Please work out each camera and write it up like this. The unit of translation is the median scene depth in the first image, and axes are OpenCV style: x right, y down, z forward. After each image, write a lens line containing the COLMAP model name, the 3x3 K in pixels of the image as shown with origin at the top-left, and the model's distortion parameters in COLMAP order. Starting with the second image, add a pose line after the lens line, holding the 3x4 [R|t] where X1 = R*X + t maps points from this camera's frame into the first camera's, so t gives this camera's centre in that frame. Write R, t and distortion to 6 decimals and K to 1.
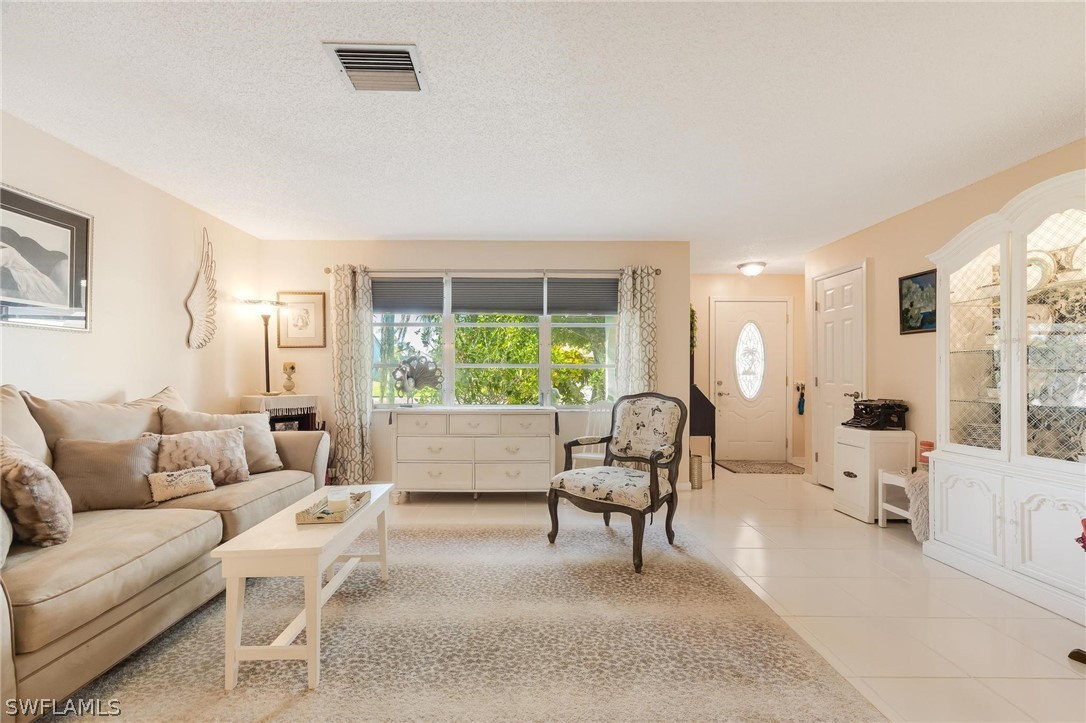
lens RADIAL K [[452.9, 0, 535.7], [0, 452.9, 371.6], [0, 0, 1]] dist [-0.012391, -0.000143]
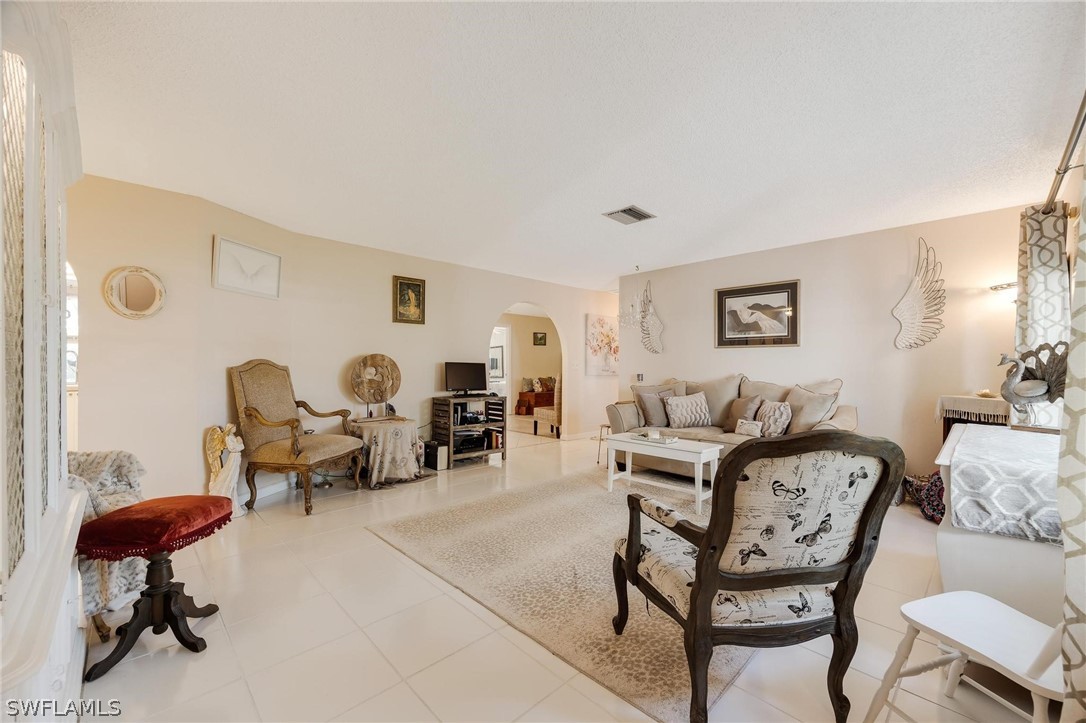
lens RADIAL K [[439.4, 0, 546.7], [0, 439.4, 361.4], [0, 0, 1]] dist [-0.000884, 0.000186]
pose [[-0.721829, -0.010491, -0.691992, 0.564166], [-0.002408, 0.999917, -0.012648, -0.001716], [0.692067, -0.007463, -0.721795, 0.970355]]
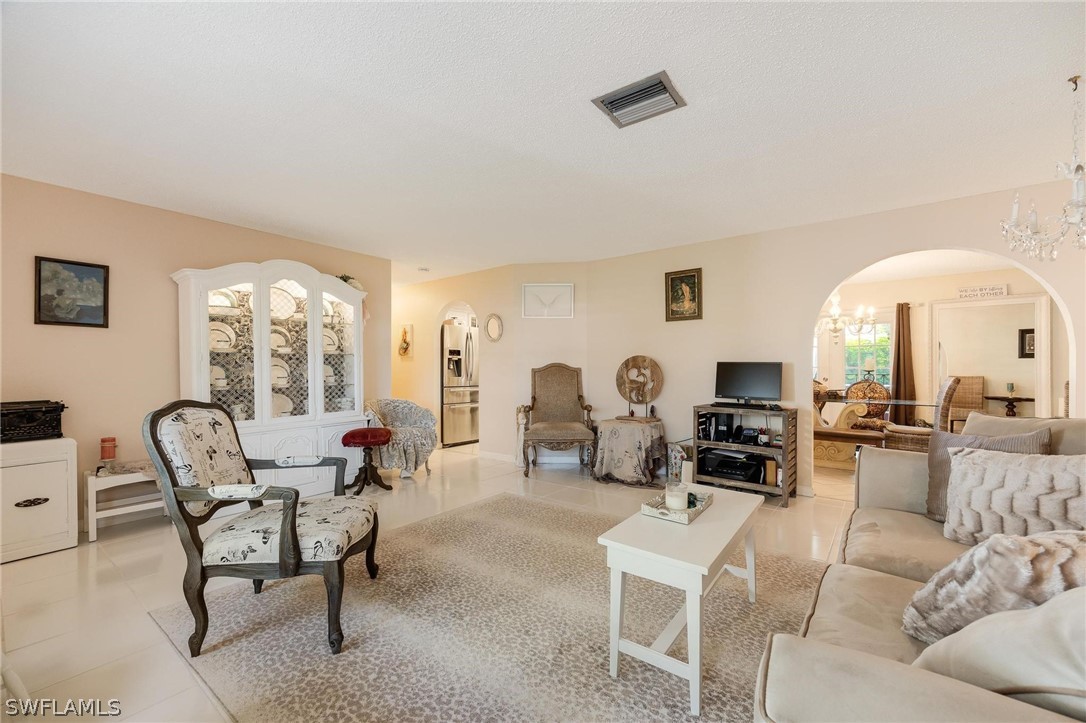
lens RADIAL K [[439.4, 0, 544.5], [0, 439.4, 372.4], [0, 0, 1]] dist [-0.000884, 0.000186]
pose [[-0.781516, -0.005455, 0.623861, -0.392188], [-0.001432, 0.999975, 0.006949, 0.002180], [-0.623883, 0.004537, -0.781504, 0.916814]]
